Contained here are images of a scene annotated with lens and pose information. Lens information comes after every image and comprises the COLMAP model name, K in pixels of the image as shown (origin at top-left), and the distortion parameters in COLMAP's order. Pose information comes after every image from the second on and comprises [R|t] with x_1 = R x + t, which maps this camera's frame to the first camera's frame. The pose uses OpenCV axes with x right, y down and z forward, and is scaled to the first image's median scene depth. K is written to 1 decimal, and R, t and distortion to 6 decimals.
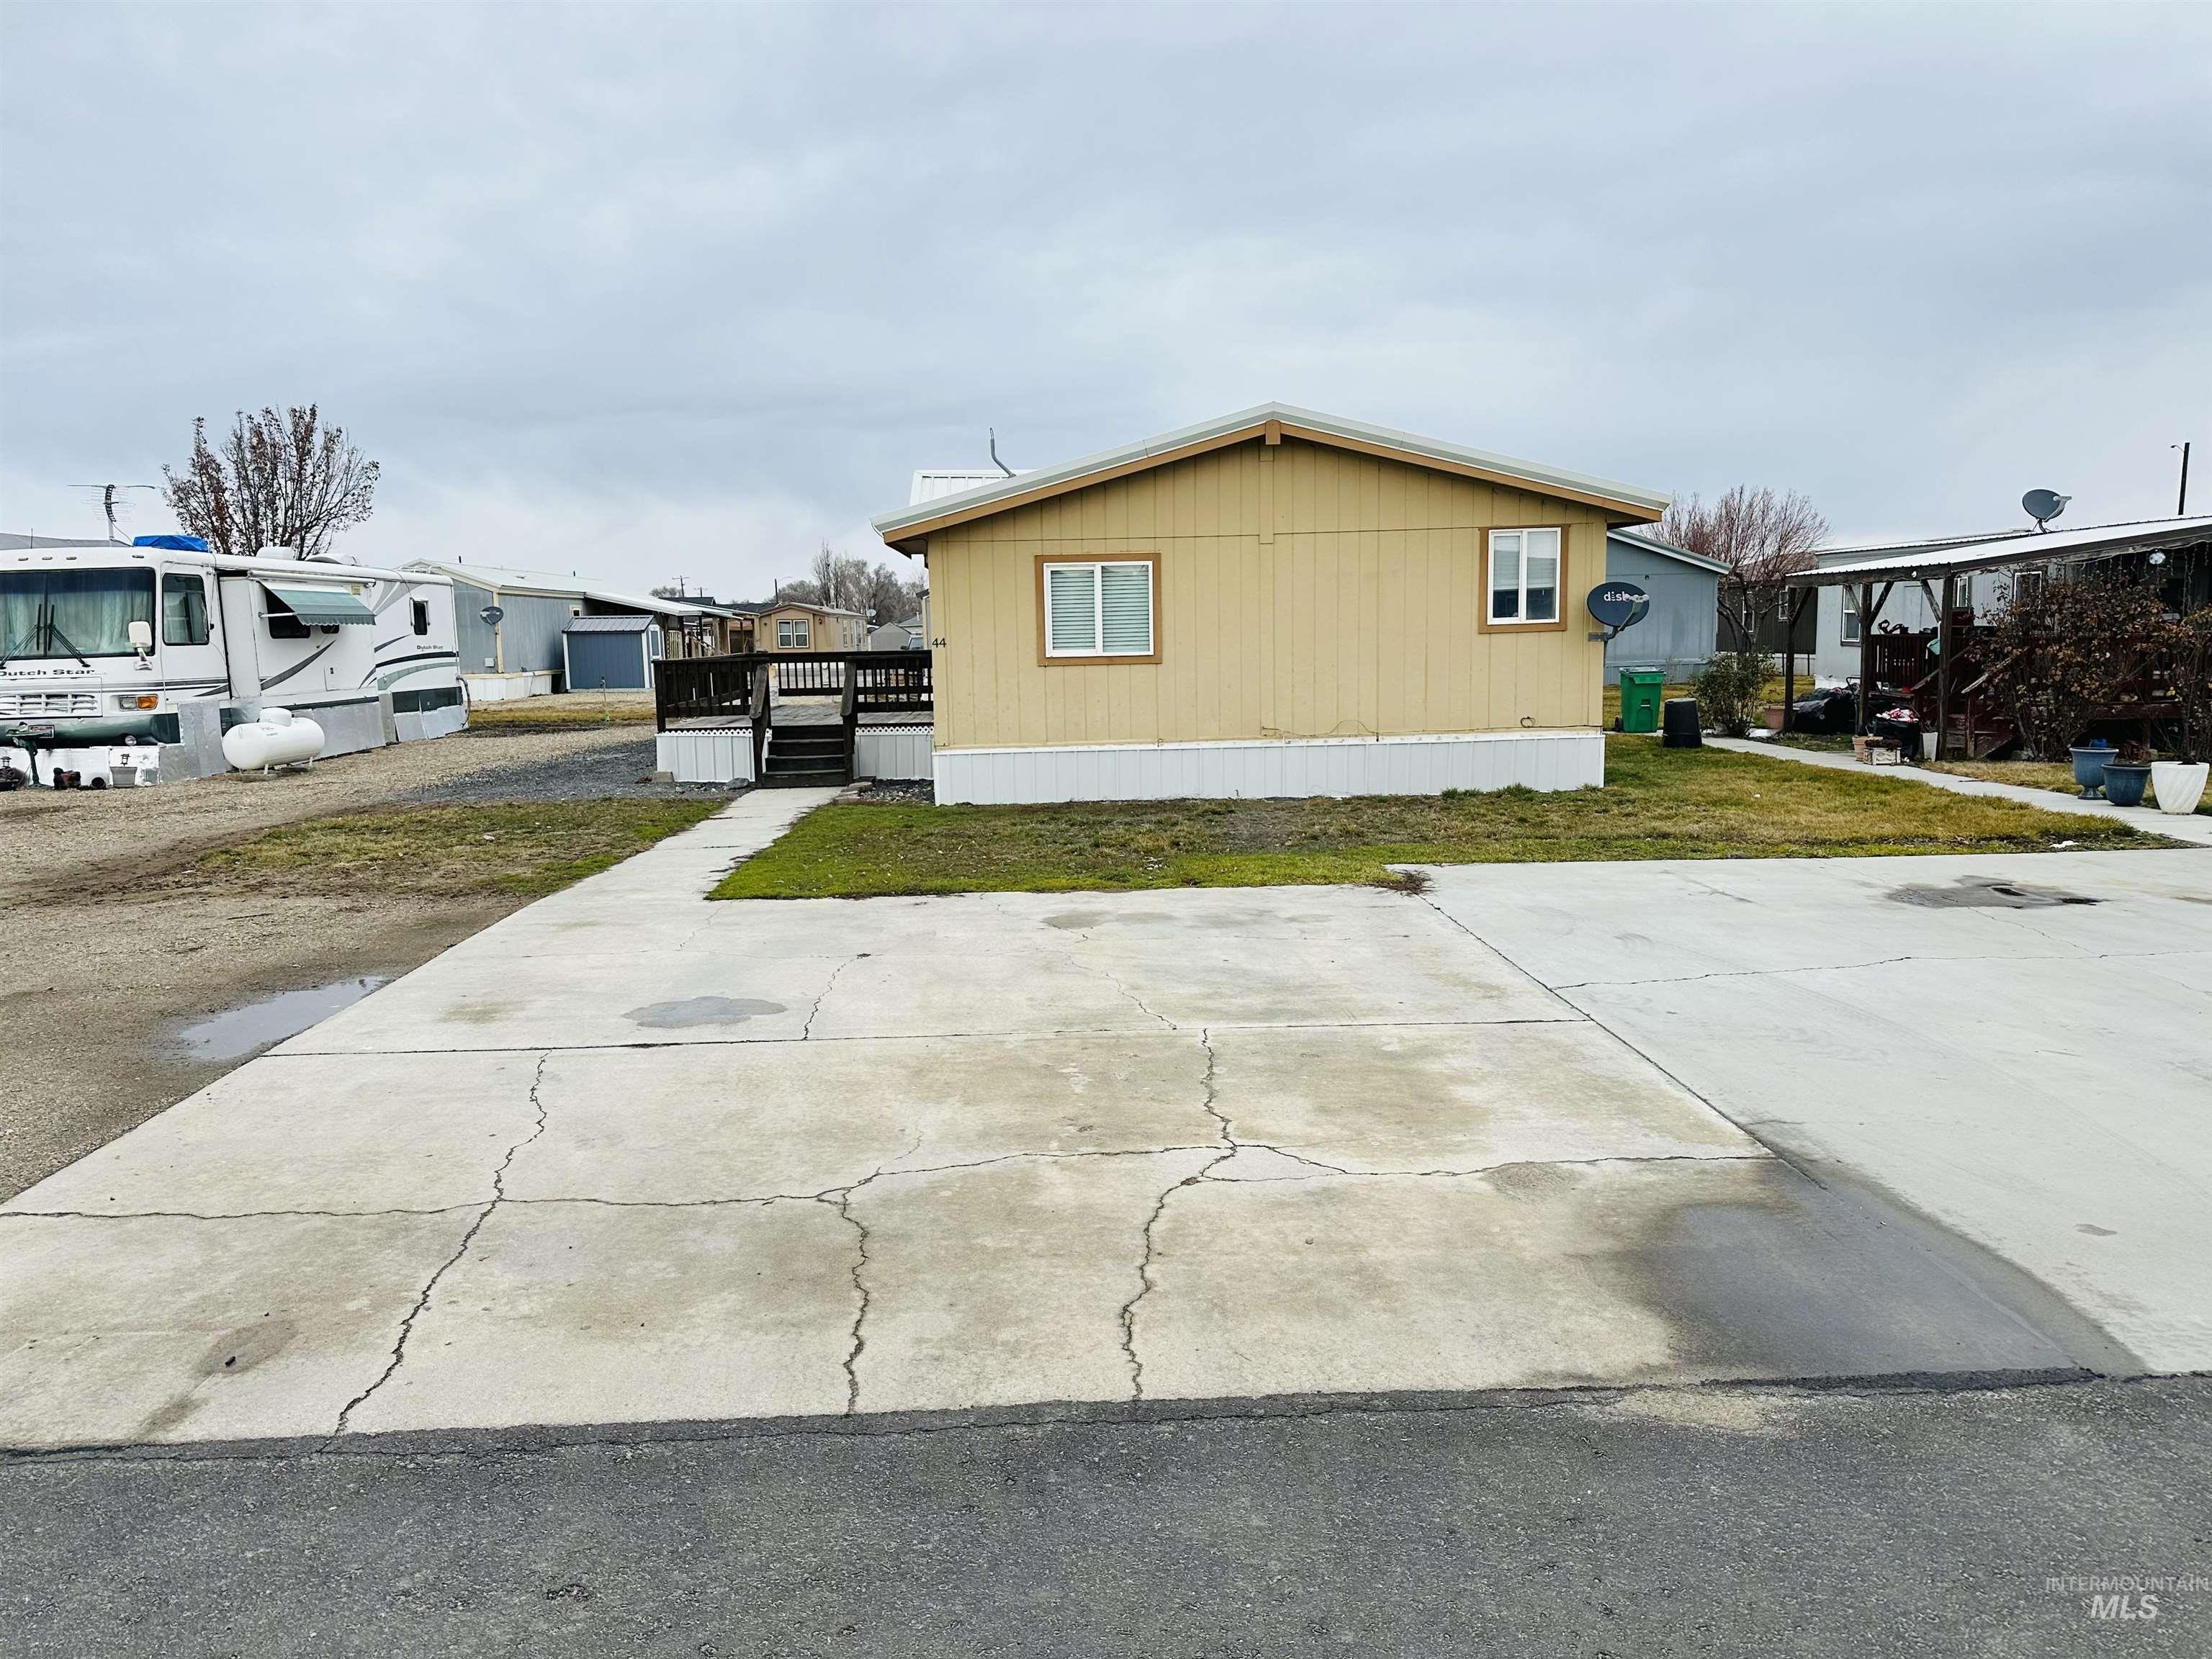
lens RADIAL K [[1527.7, 0, 1112.2], [0, 1527.7, 832.8], [0, 0, 1]] dist [0.011845, 0.001253]
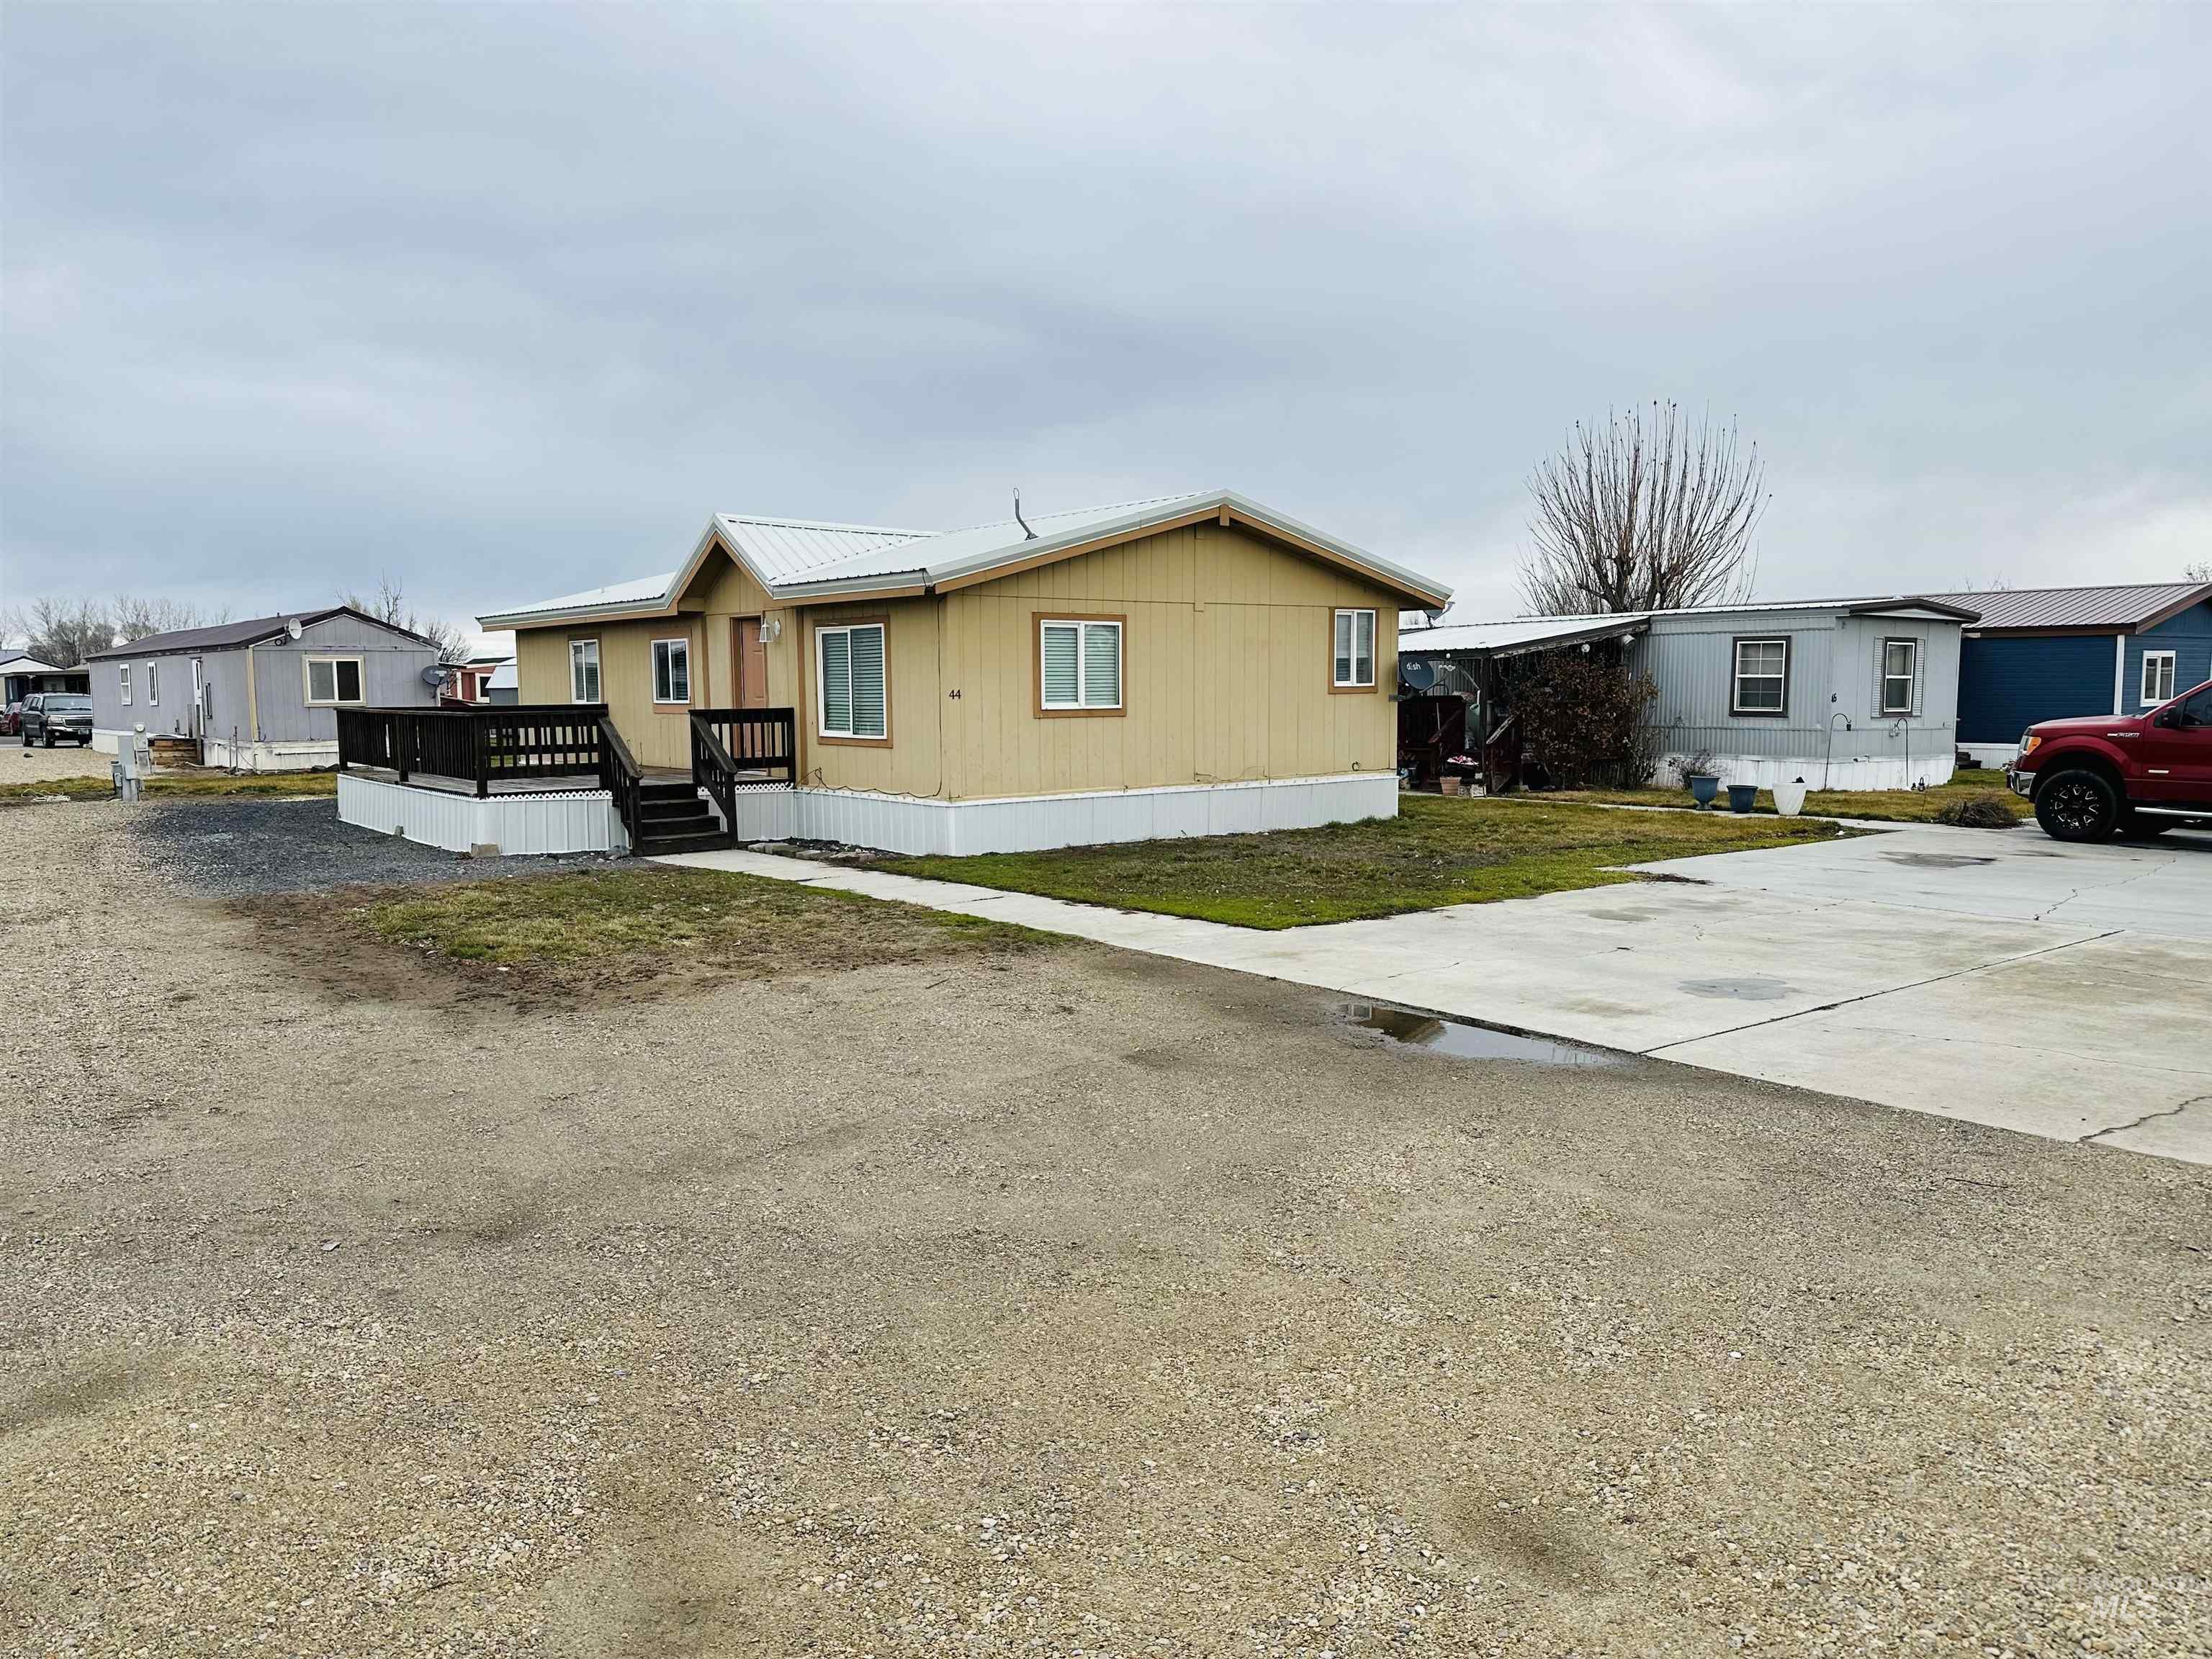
lens RADIAL K [[1527.7, 0, 1117.1], [0, 1527.7, 828.7], [0, 0, 1]] dist [0.011845, 0.001253]
pose [[0.791275, -0.038830, 0.610226, -0.637492], [0.067384, 0.997441, -0.023906, -0.005999], [-0.607736, 0.060036, 0.791866, 0.150957]]
